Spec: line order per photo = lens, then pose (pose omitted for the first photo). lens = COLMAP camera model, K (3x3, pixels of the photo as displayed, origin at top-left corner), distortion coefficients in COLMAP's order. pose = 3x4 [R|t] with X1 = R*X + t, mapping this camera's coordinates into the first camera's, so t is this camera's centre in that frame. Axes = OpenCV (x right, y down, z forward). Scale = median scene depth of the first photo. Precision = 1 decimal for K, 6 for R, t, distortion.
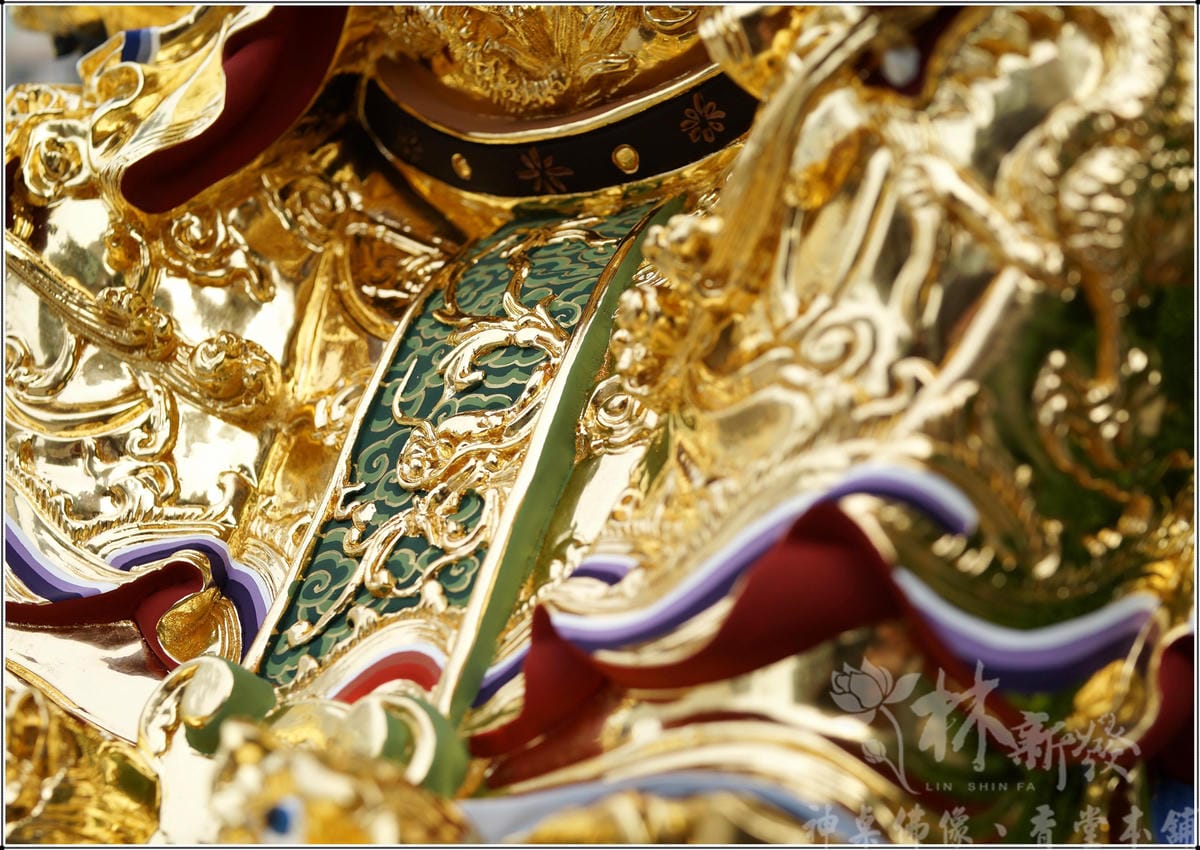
lens RADIAL K [[1422.9, 0, 661.5], [0, 1422.9, 392.5], [0, 0, 1]] dist [-0.076442, -0.002165]
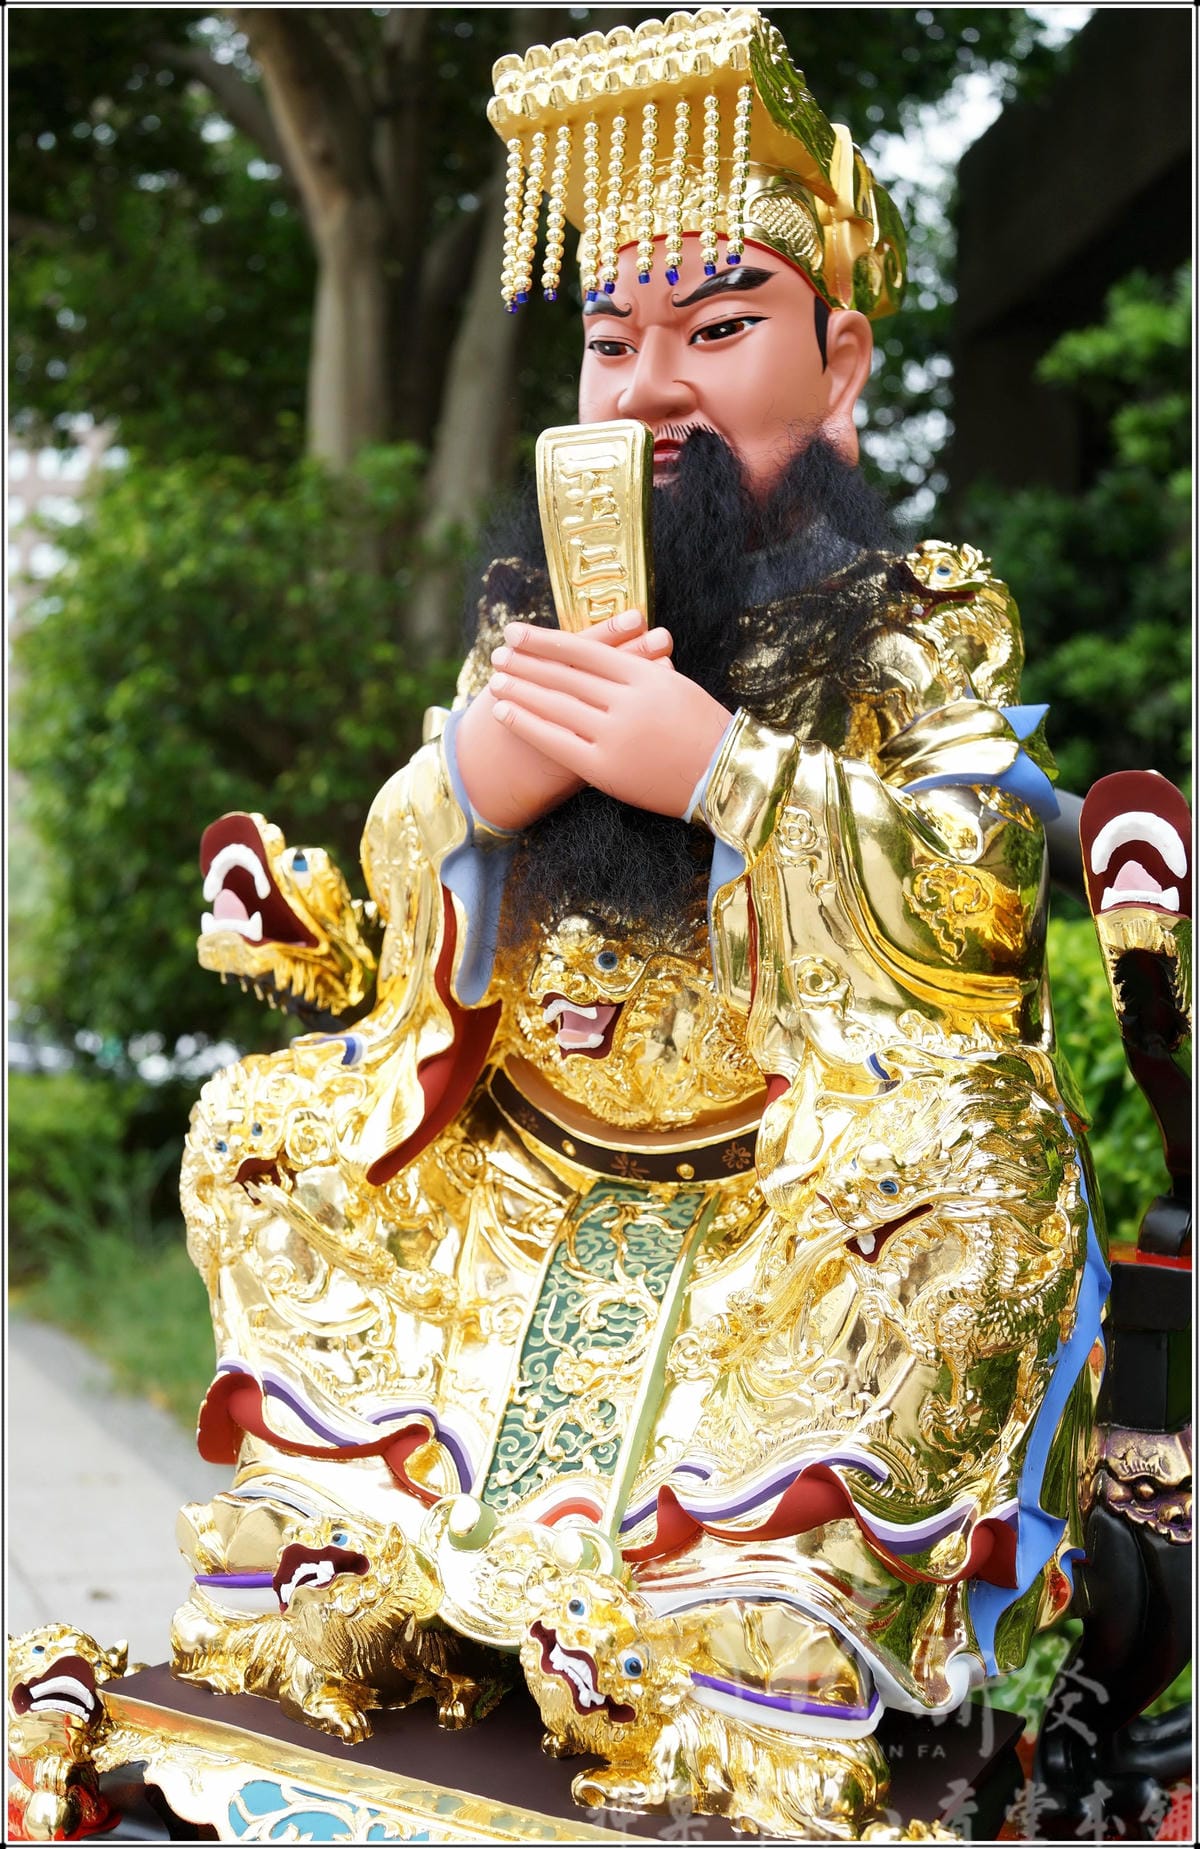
lens RADIAL K [[1934.0, 0, 600.0], [0, 1934.0, 924.5], [0, 0, 1]] dist [-0.006151, -0.040272]
pose [[0.995703, 0.055955, 0.073790, -0.343511], [-0.057642, 0.998118, 0.020935, -0.556136], [-0.072480, -0.025099, 0.997054, -1.345705]]
